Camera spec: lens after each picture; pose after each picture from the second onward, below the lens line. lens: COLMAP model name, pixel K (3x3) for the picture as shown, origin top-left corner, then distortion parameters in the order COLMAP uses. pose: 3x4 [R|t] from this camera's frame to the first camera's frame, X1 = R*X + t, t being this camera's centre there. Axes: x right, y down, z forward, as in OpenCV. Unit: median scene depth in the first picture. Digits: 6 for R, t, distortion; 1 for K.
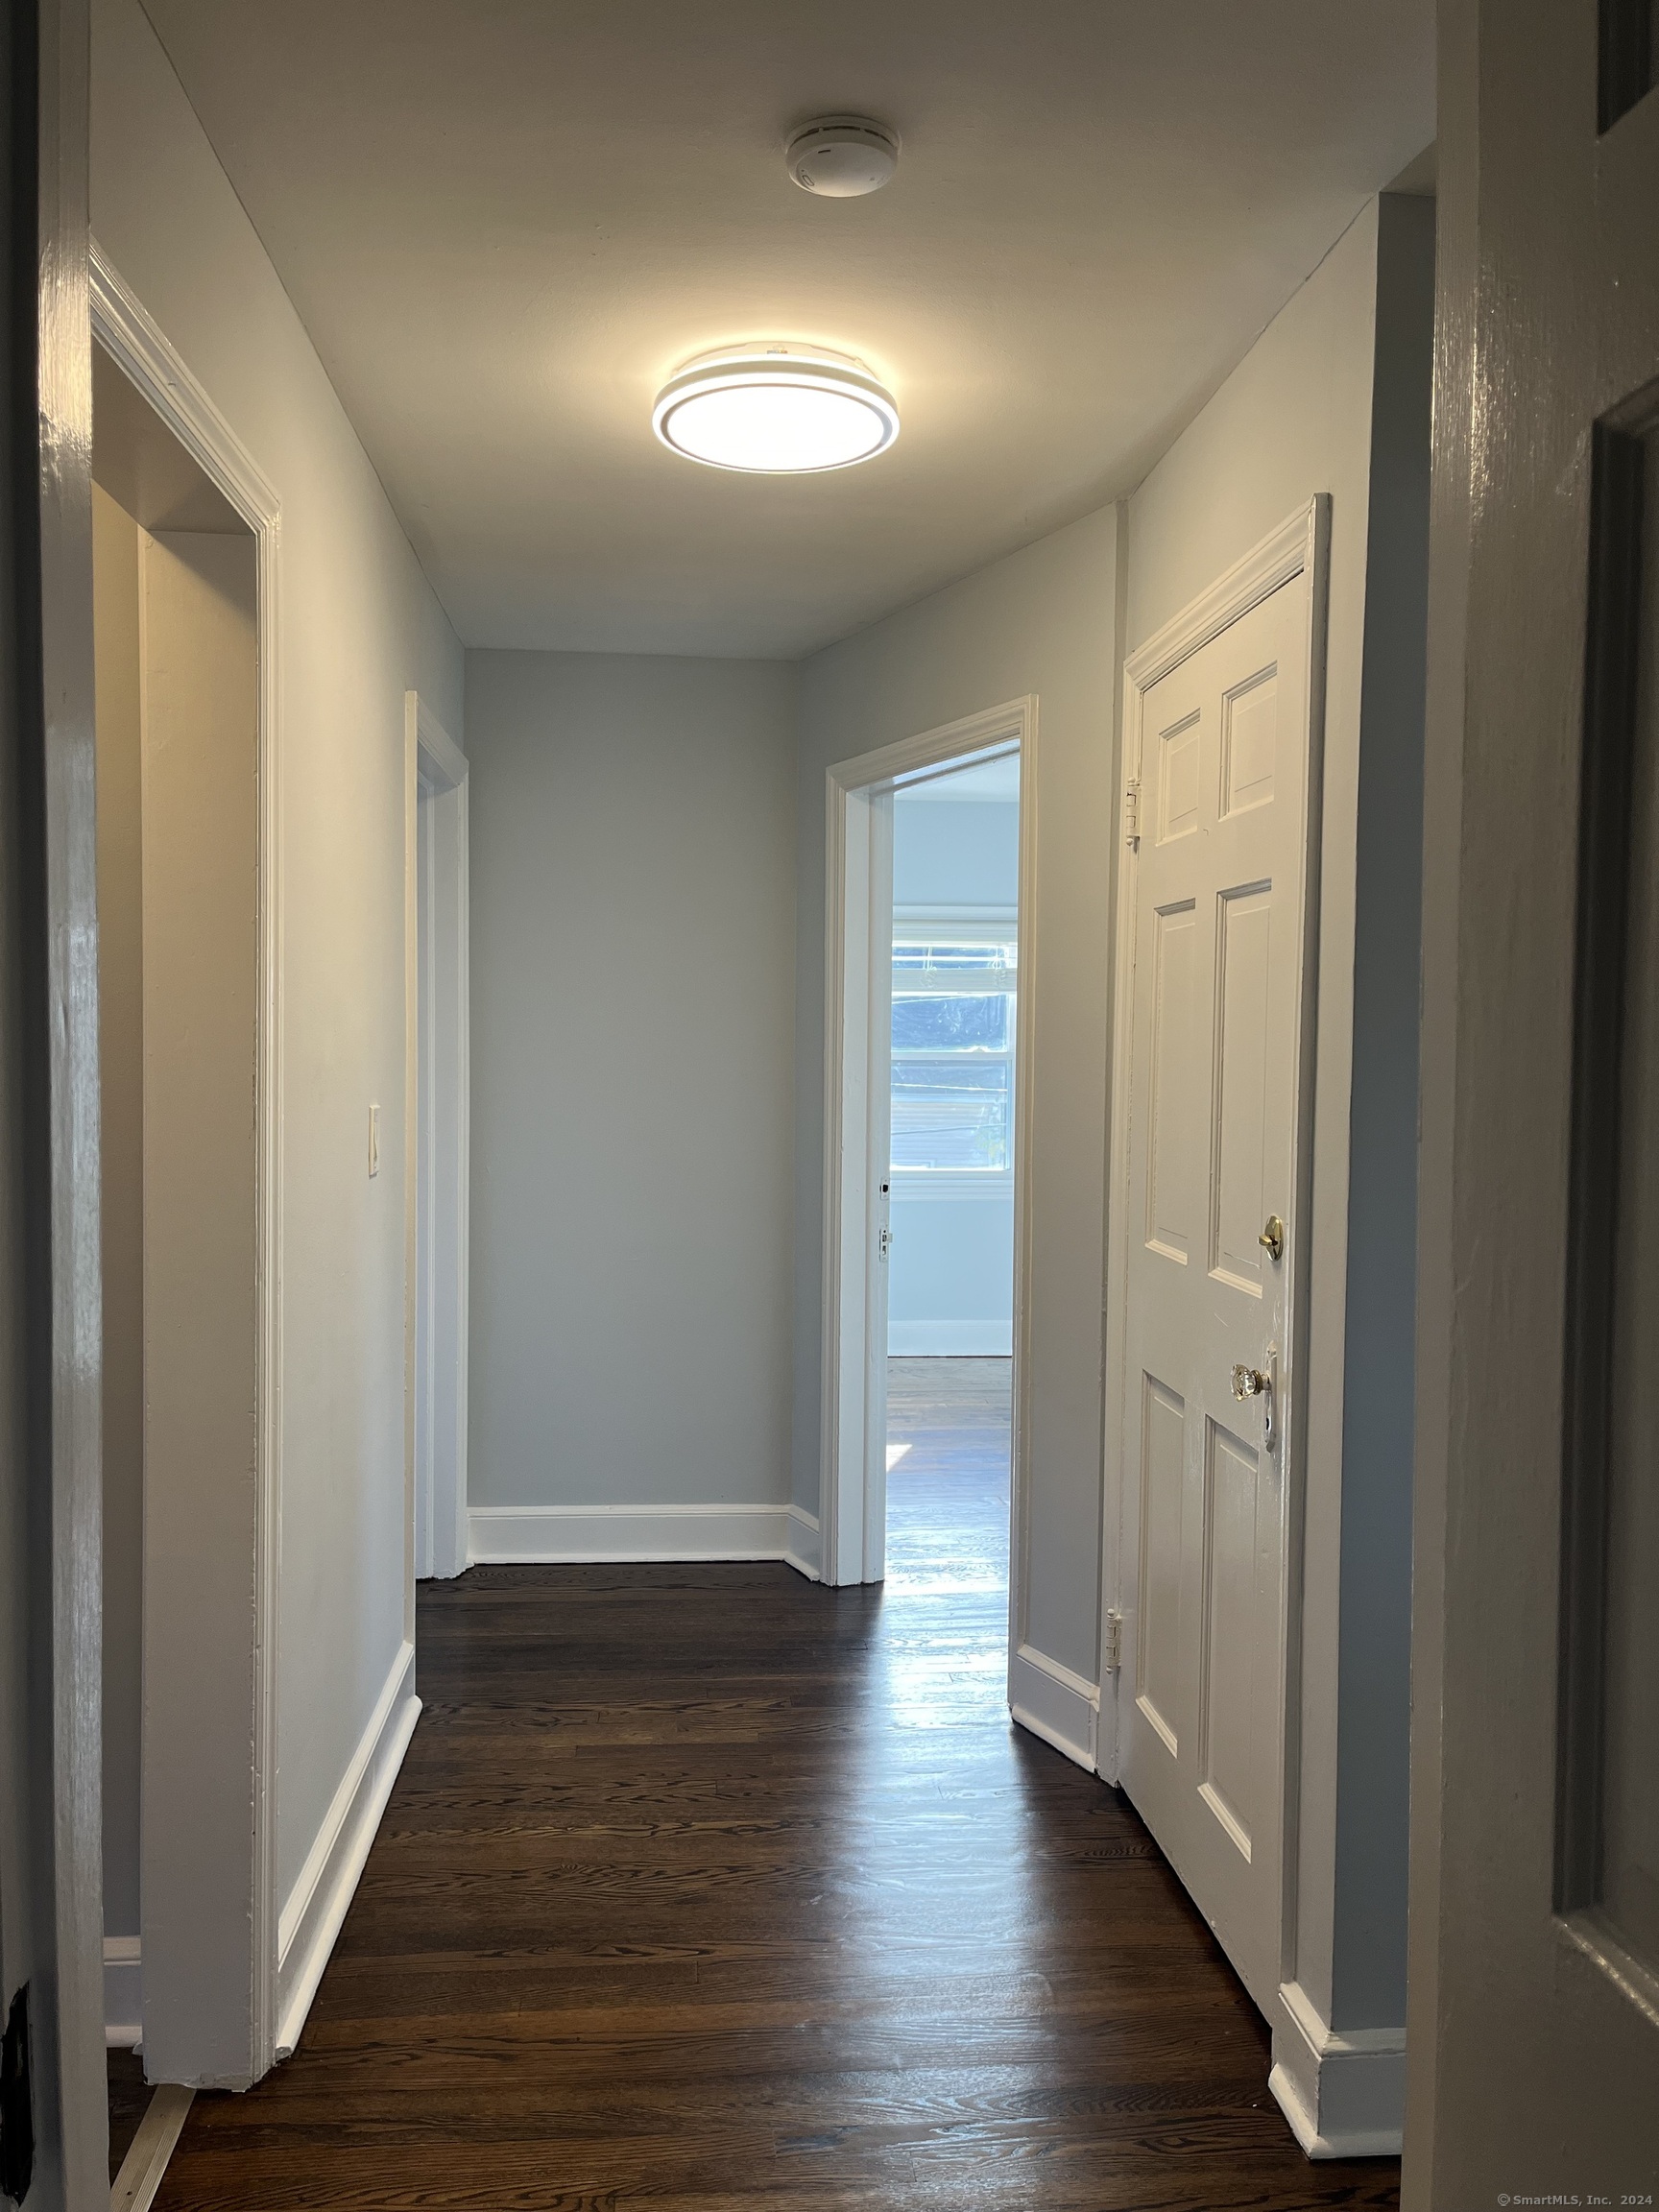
lens RADIAL K [[1675.6, 0, 838.0], [0, 1675.6, 1118.5], [0, 0, 1]] dist [0.085246, -0.118415]
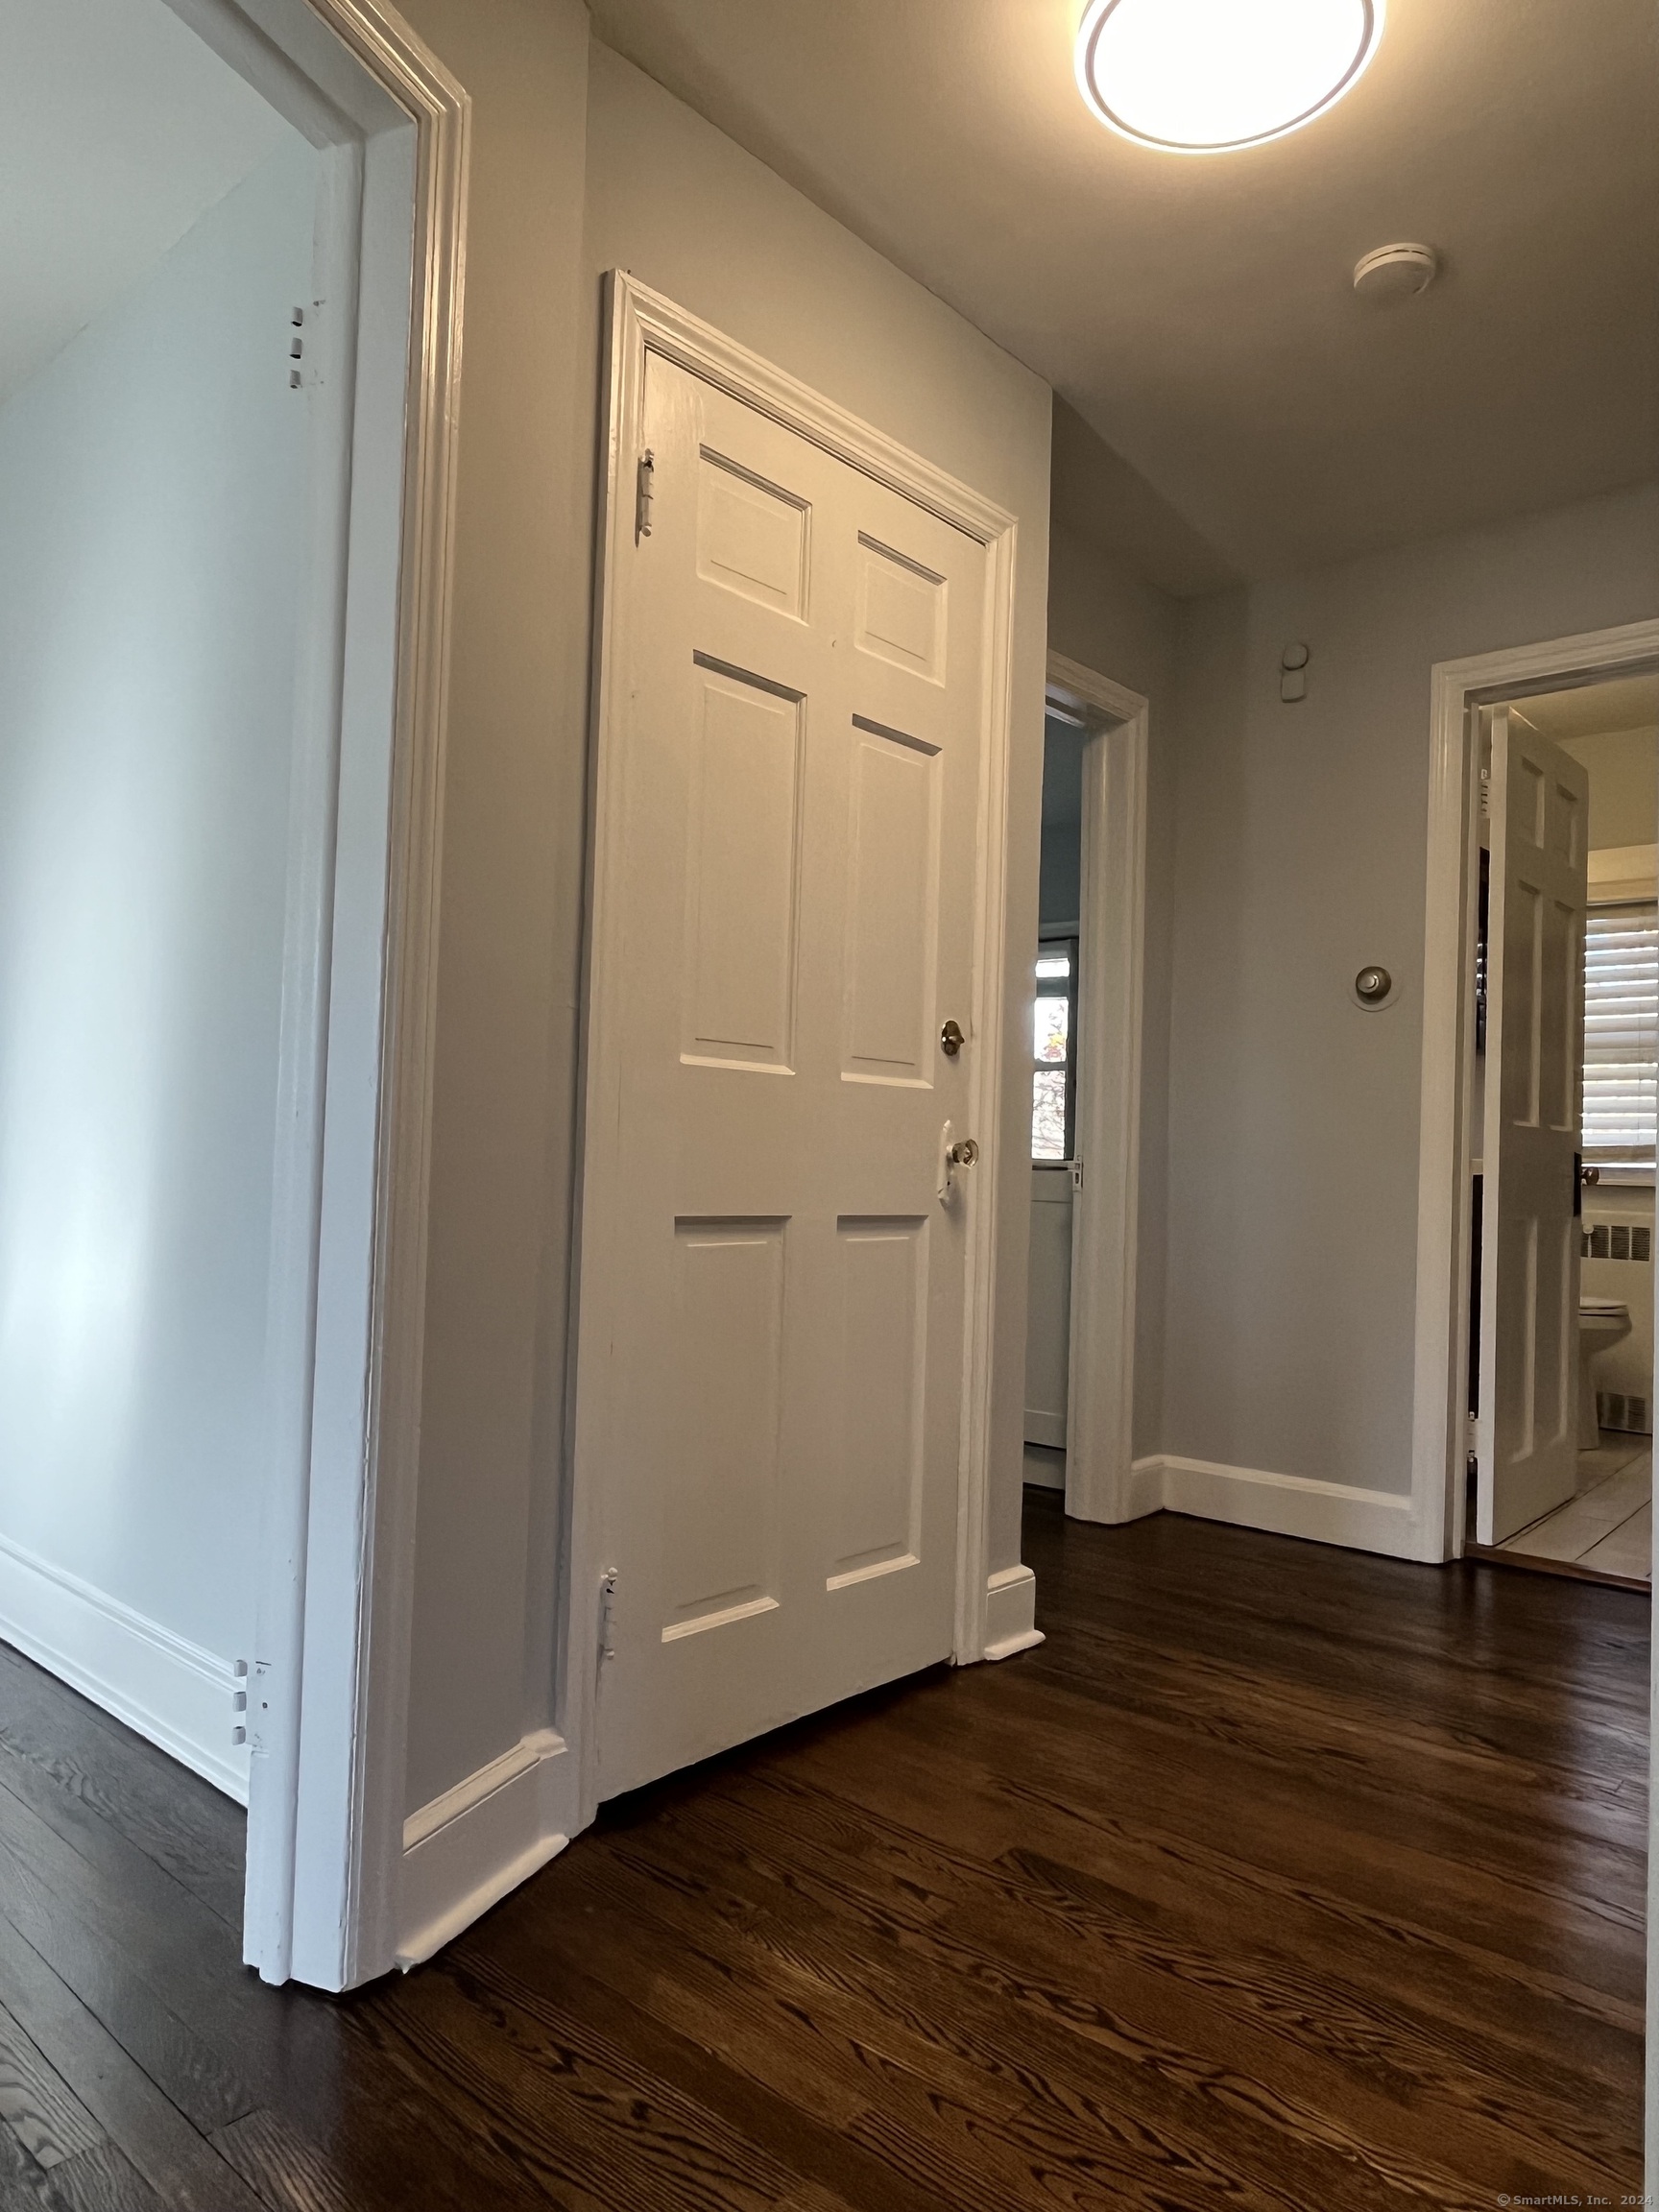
lens RADIAL K [[1439.4, 0, 829.5], [0, 1439.4, 1106.0], [0, 0, 1]] dist [-0.005036, -0.002518]
pose [[-0.683021, -0.009361, 0.730338, -0.398874], [-0.006911, 0.999956, 0.006354, 0.098645], [-0.730366, -0.000708, -0.683056, 1.537948]]
